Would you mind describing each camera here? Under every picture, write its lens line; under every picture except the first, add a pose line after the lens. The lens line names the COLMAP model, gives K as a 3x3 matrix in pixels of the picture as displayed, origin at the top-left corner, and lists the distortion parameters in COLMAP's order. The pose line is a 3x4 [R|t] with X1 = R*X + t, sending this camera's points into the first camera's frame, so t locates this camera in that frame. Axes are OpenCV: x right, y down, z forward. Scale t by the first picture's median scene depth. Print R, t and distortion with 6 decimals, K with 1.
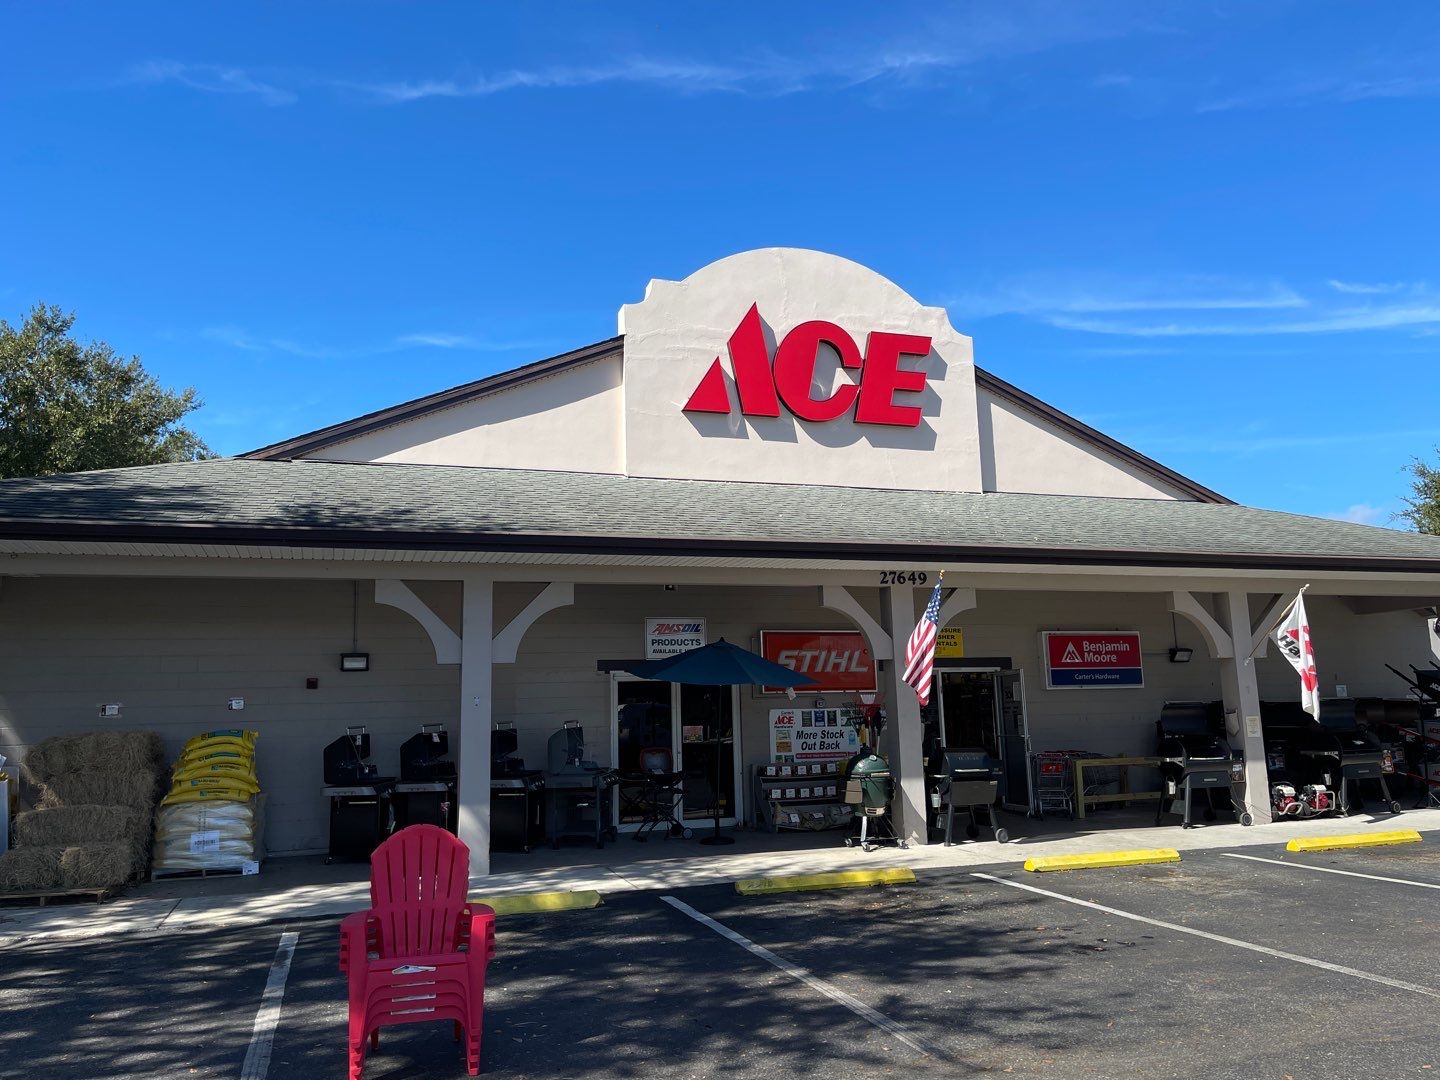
lens RADIAL K [[1089.8, 0, 721.8], [0, 1089.8, 546.0], [0, 0, 1]] dist [0.055574, -0.048778]
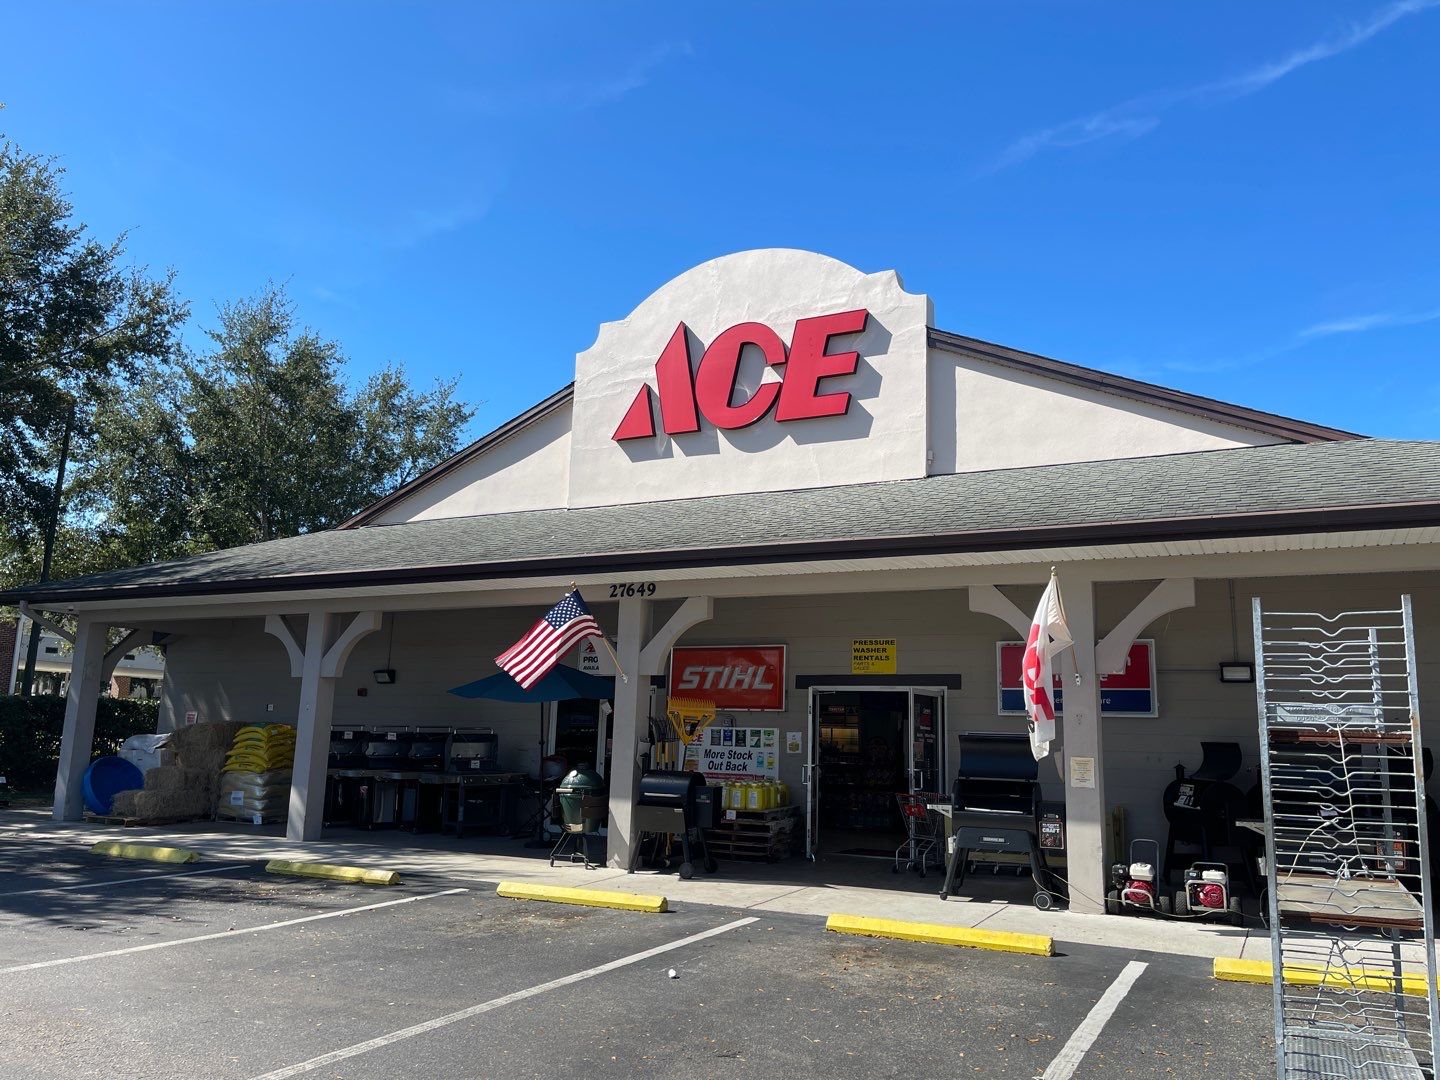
lens RADIAL K [[1088.3, 0, 730.1], [0, 1088.3, 548.5], [0, 0, 1]] dist [0.061425, -0.062730]
pose [[0.697464, -0.080538, -0.712080, 0.782852], [0.068341, 0.996611, -0.045781, 0.036202], [0.713353, -0.016733, 0.700605, 0.330259]]
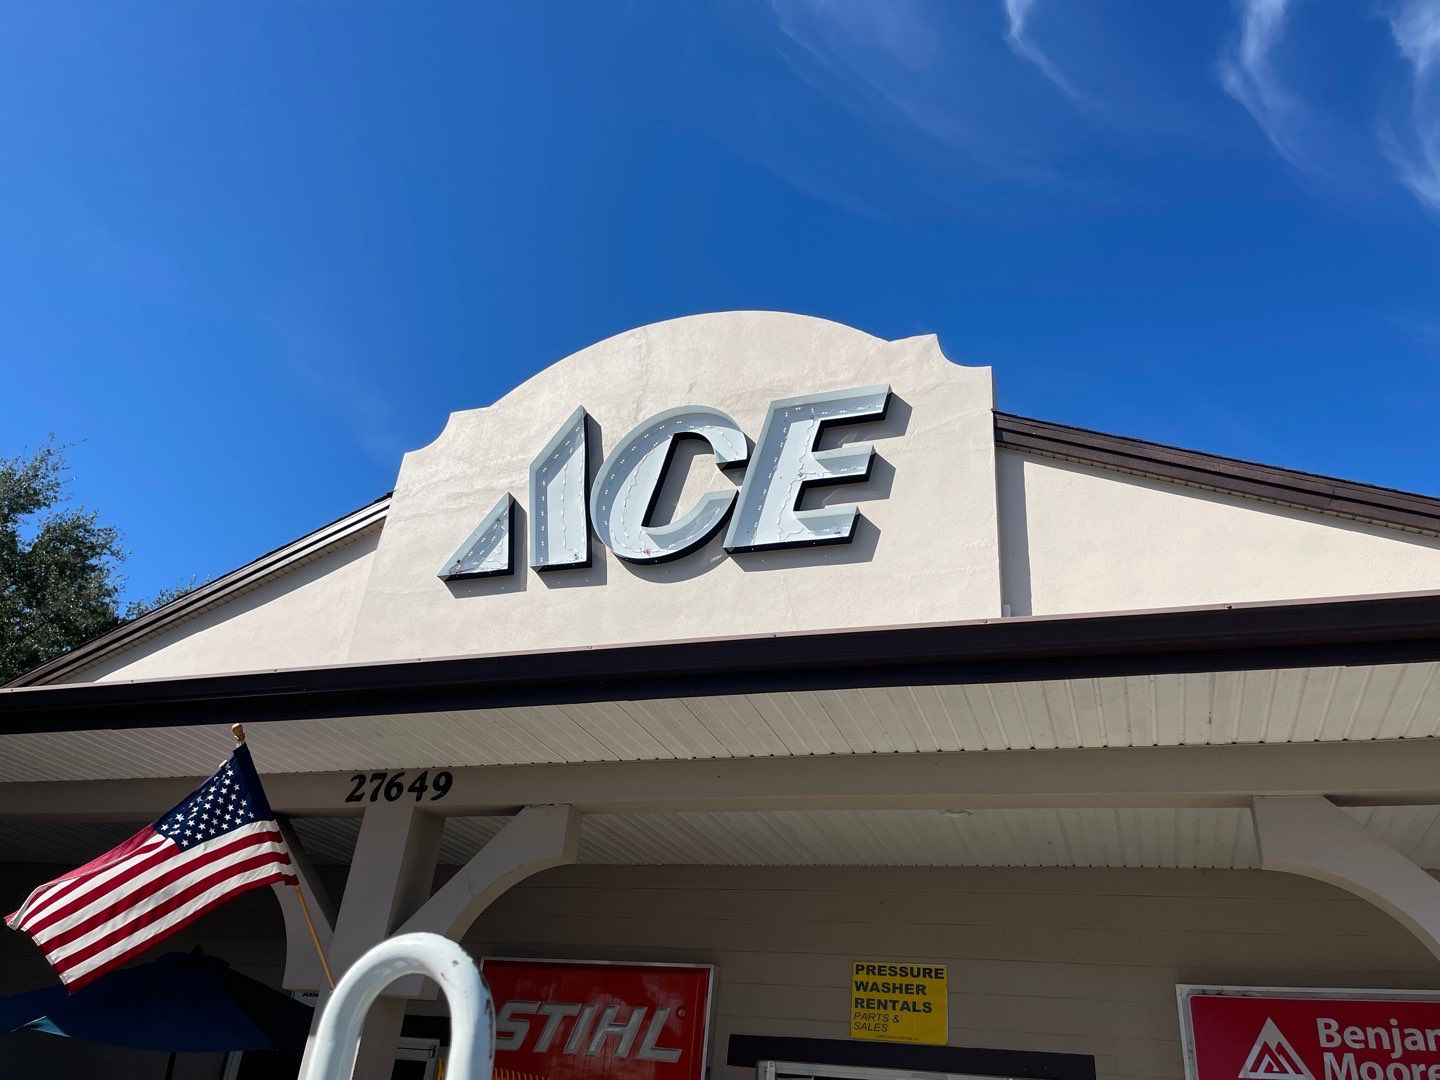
lens RADIAL K [[1088.3, 0, 721.9], [0, 1088.3, 547.2], [0, 0, 1]] dist [0.061425, -0.062730]
pose [[0.774870, -0.222005, -0.591854, 0.459289], [-0.006626, 0.933394, -0.358793, 0.080728], [0.632086, 0.281940, 0.721787, 0.636300]]
